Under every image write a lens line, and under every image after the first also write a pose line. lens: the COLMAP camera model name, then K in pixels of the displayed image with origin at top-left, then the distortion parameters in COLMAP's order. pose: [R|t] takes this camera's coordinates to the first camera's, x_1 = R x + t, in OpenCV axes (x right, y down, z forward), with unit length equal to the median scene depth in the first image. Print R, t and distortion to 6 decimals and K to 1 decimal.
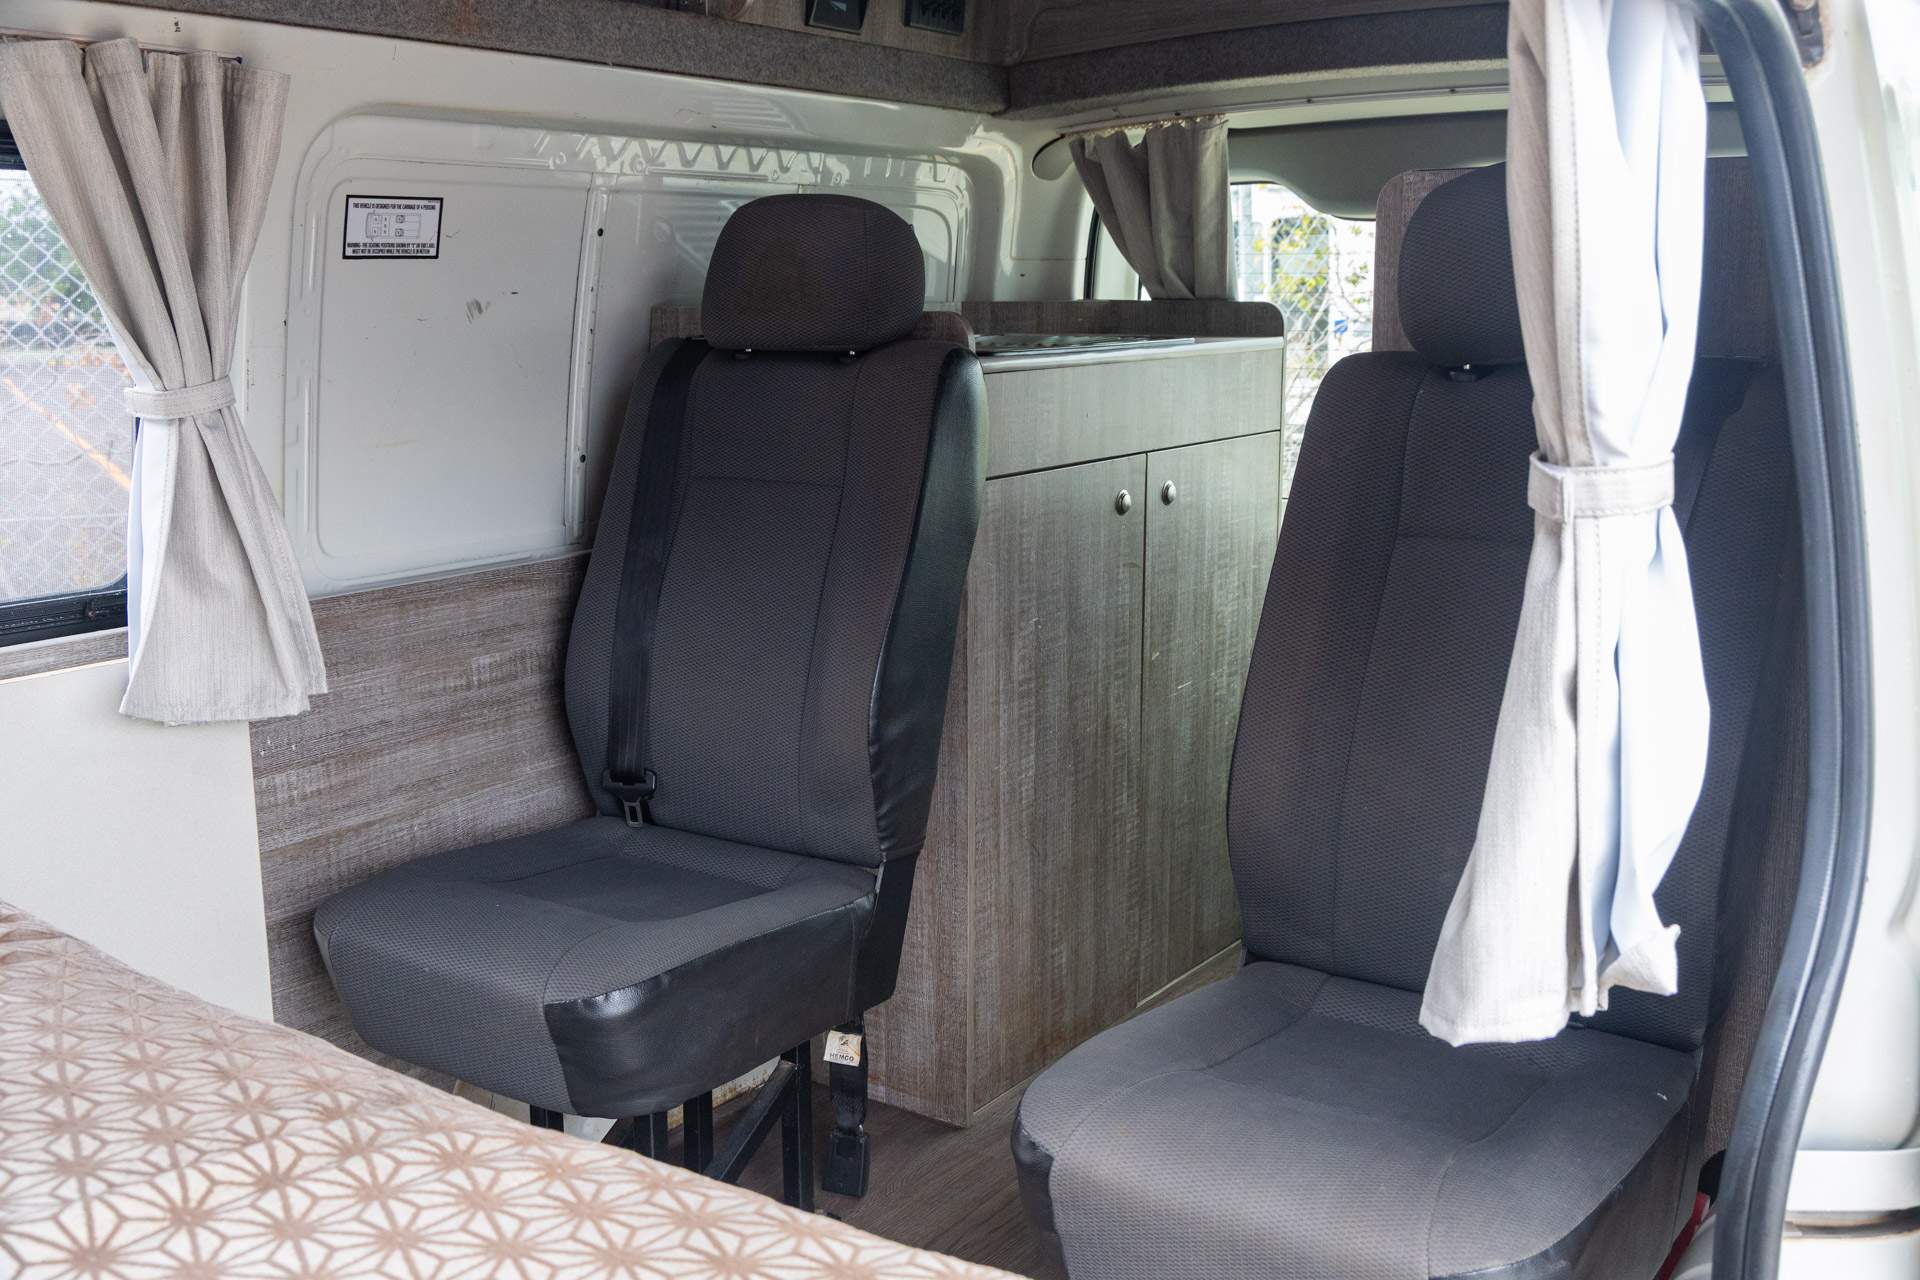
lens RADIAL K [[1858.1, 0, 960.0], [0, 1858.1, 640.0], [0, 0, 1]] dist [0.007990, 0.003303]
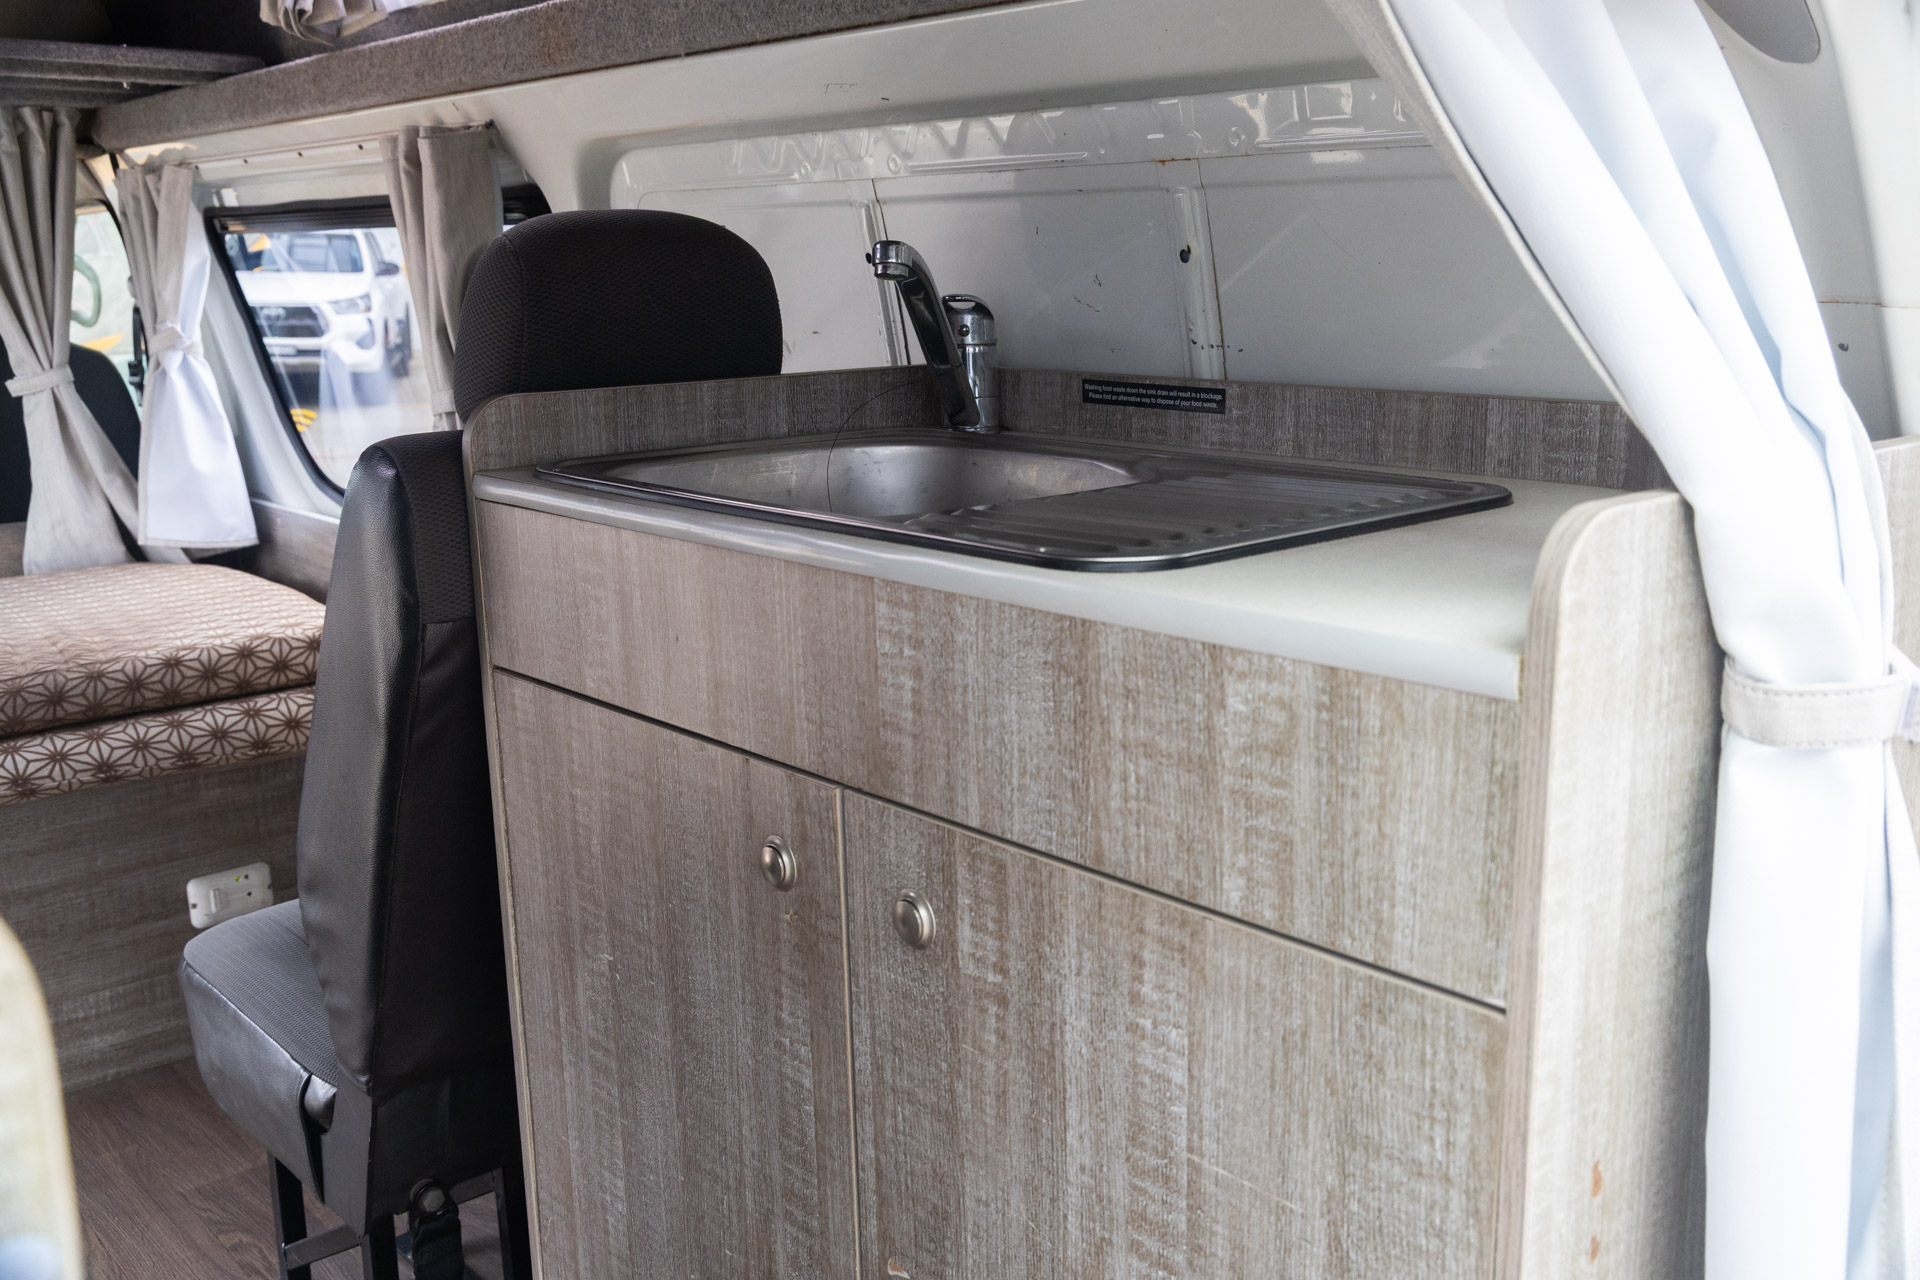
lens RADIAL K [[1727.0, 0, 960.0], [0, 1727.0, 640.0], [0, 0, 1]] dist [-0.004877, 0.013026]
pose [[-0.222882, 0.217138, -0.950355, 0.442572], [-0.178381, 0.949333, 0.258740, -0.230383], [0.958386, 0.227194, -0.172856, 1.056247]]
